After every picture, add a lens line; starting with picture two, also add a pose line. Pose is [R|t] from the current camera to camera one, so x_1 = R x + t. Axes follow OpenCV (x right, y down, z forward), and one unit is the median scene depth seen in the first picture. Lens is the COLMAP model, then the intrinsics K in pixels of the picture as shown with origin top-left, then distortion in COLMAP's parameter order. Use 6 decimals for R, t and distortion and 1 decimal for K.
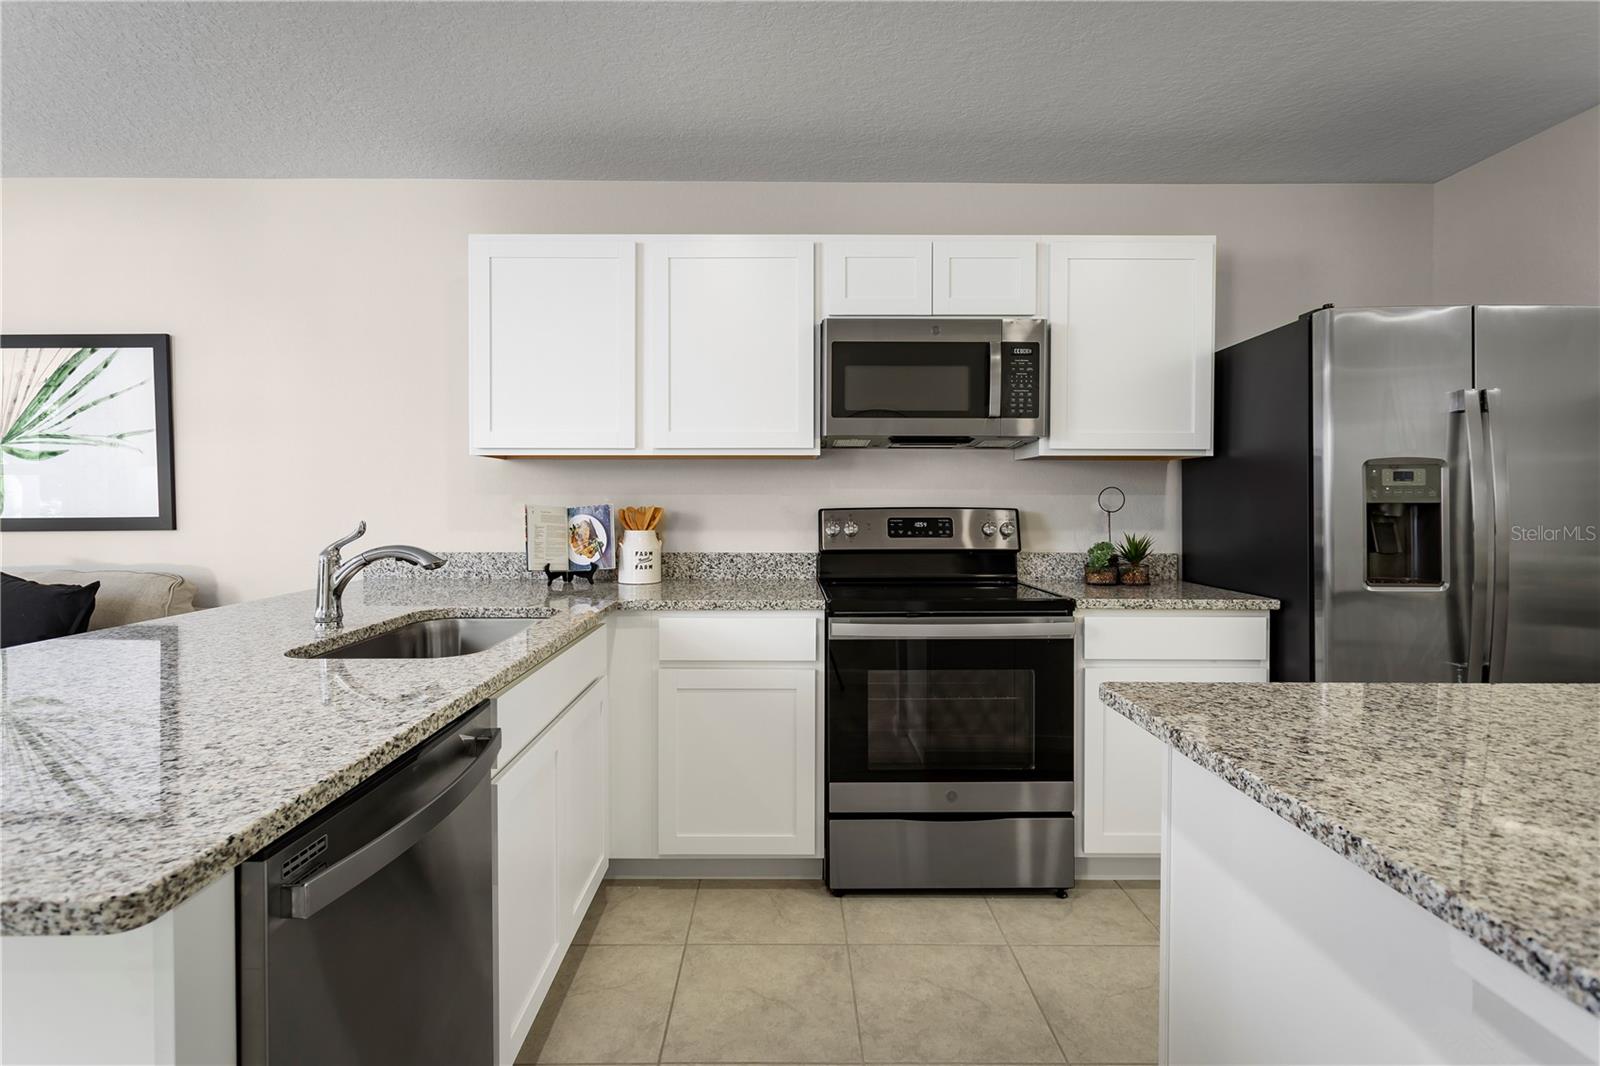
lens RADIAL K [[771.6, 0, 781.5], [0, 771.6, 516.8], [0, 0, 1]] dist [0.002757, 0.000827]
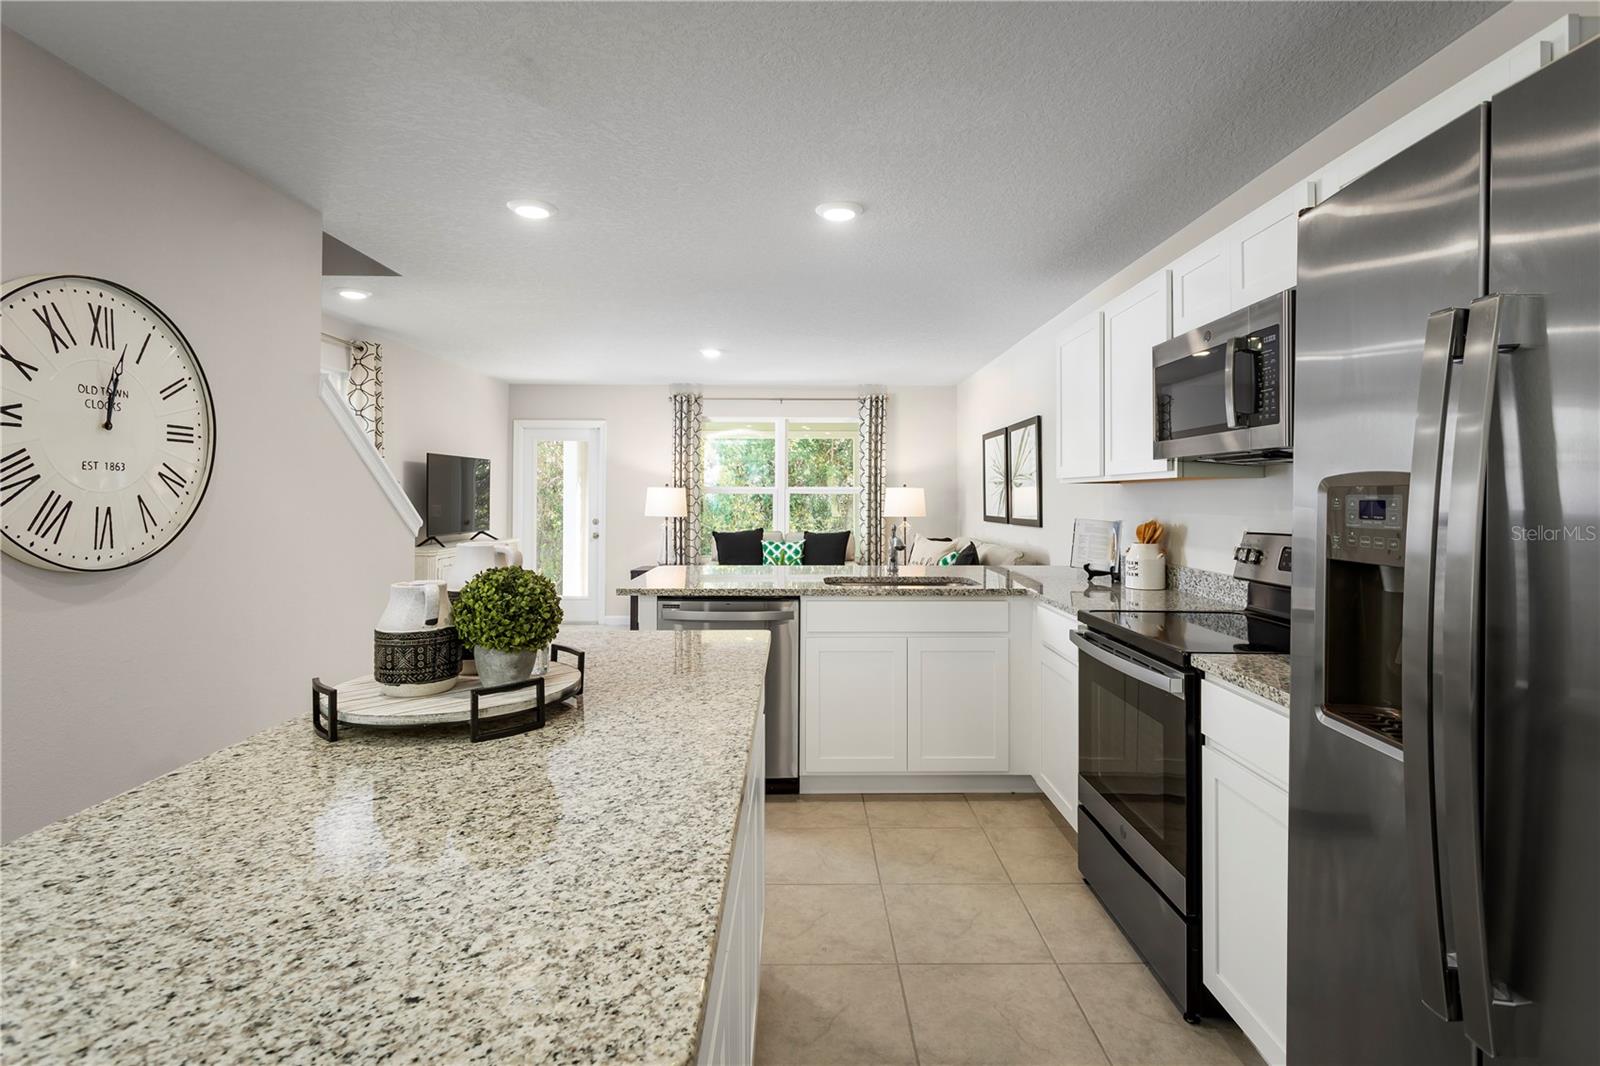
lens RADIAL K [[782.3, 0, 798.8], [0, 782.3, 493.1], [0, 0, 1]] dist [0.002155, 0.000270]
pose [[-0.002976, -0.004749, -0.999984, 1.037795], [-0.025083, 0.999674, -0.004672, -0.041192], [0.999681, 0.025069, -0.003094, 0.503424]]
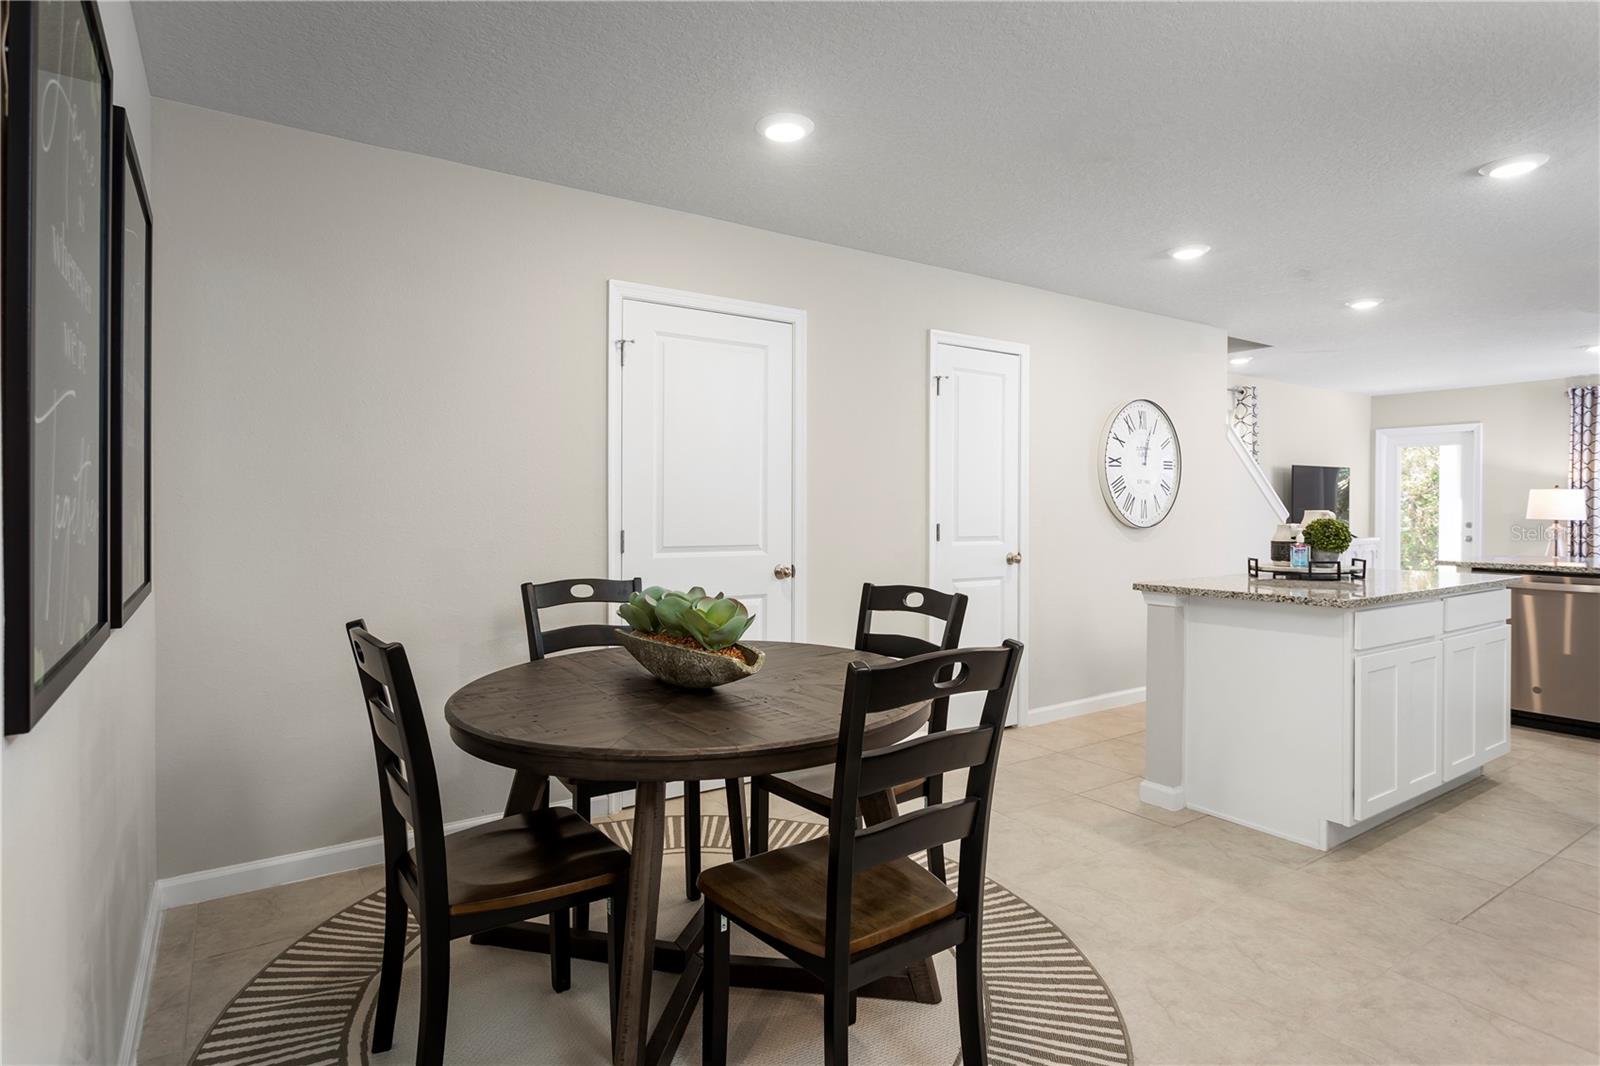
lens RADIAL K [[846.8, 0, 796.2], [0, 846.8, 516.5], [0, 0, 1]] dist [0.000808, 0.000933]
pose [[-0.828641, 0.005753, -0.559750, 1.978462], [-0.012586, 0.999503, 0.028904, -0.020942], [0.559638, 0.030996, -0.828157, 0.956362]]
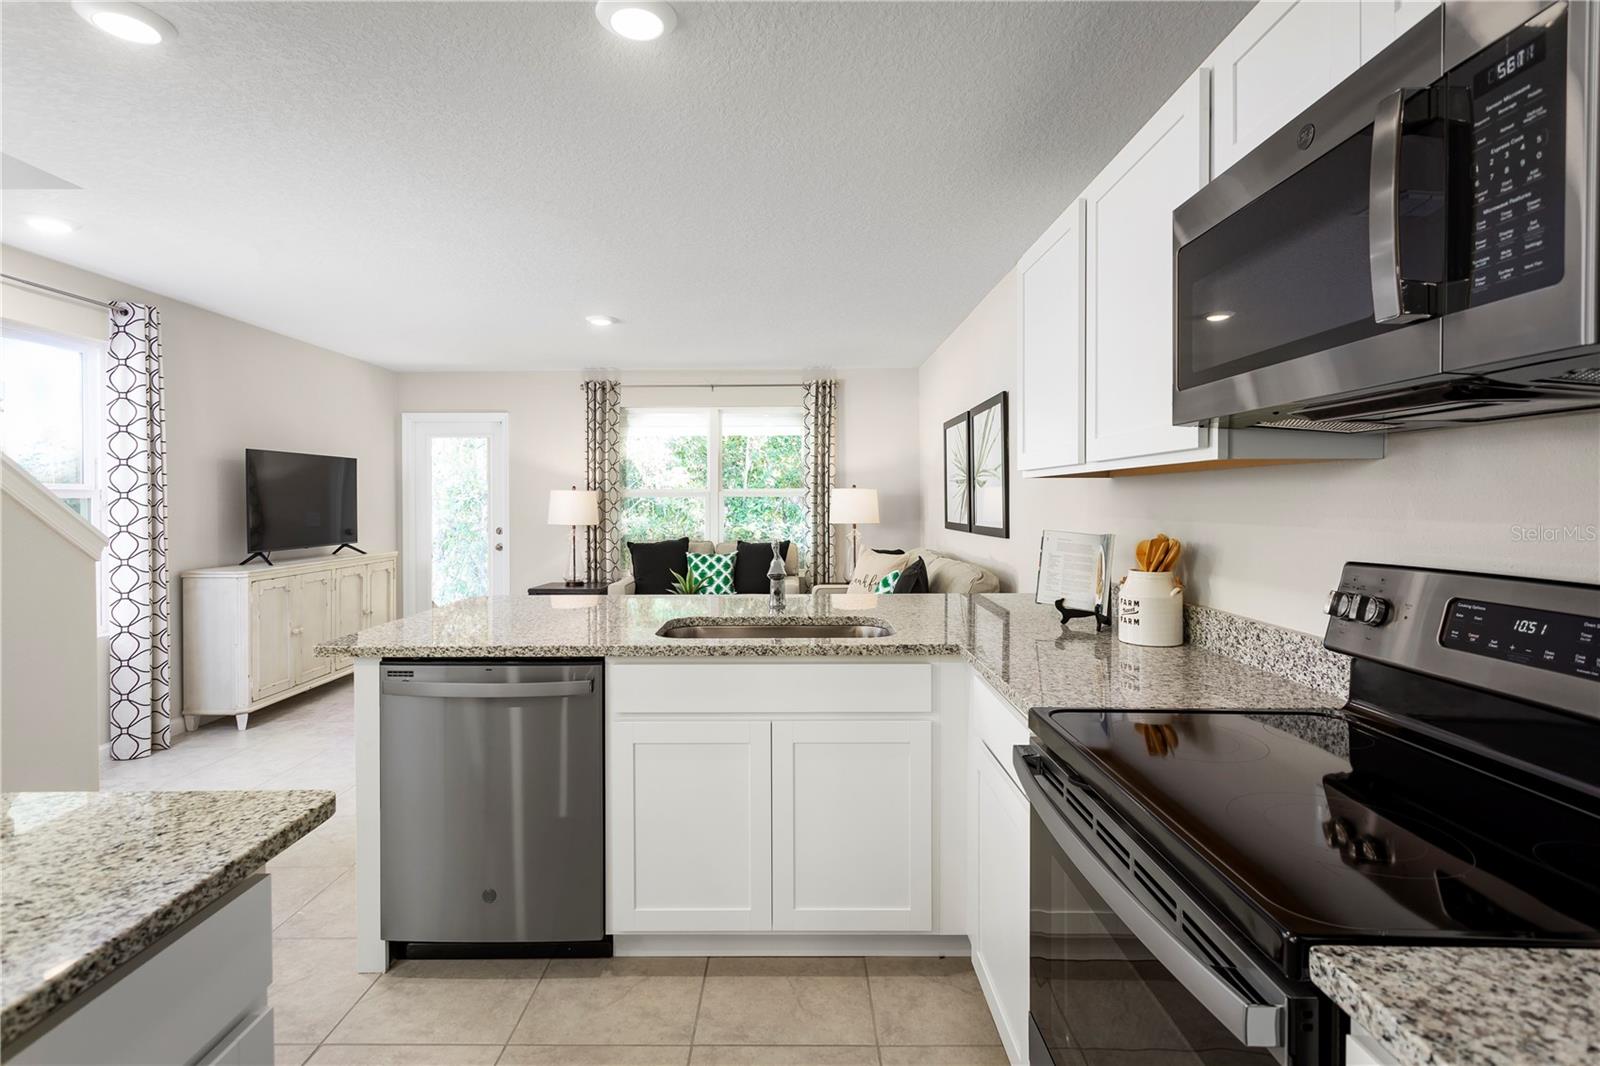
lens RADIAL K [[771.6, 0, 781.5], [0, 771.6, 516.8], [0, 0, 1]] dist [0.002757, 0.000827]
pose [[-0.019302, 0.021130, -0.999590, 0.574133], [-0.018695, 0.999594, 0.021491, -0.044498], [0.999639, 0.019102, -0.018900, 0.694617]]
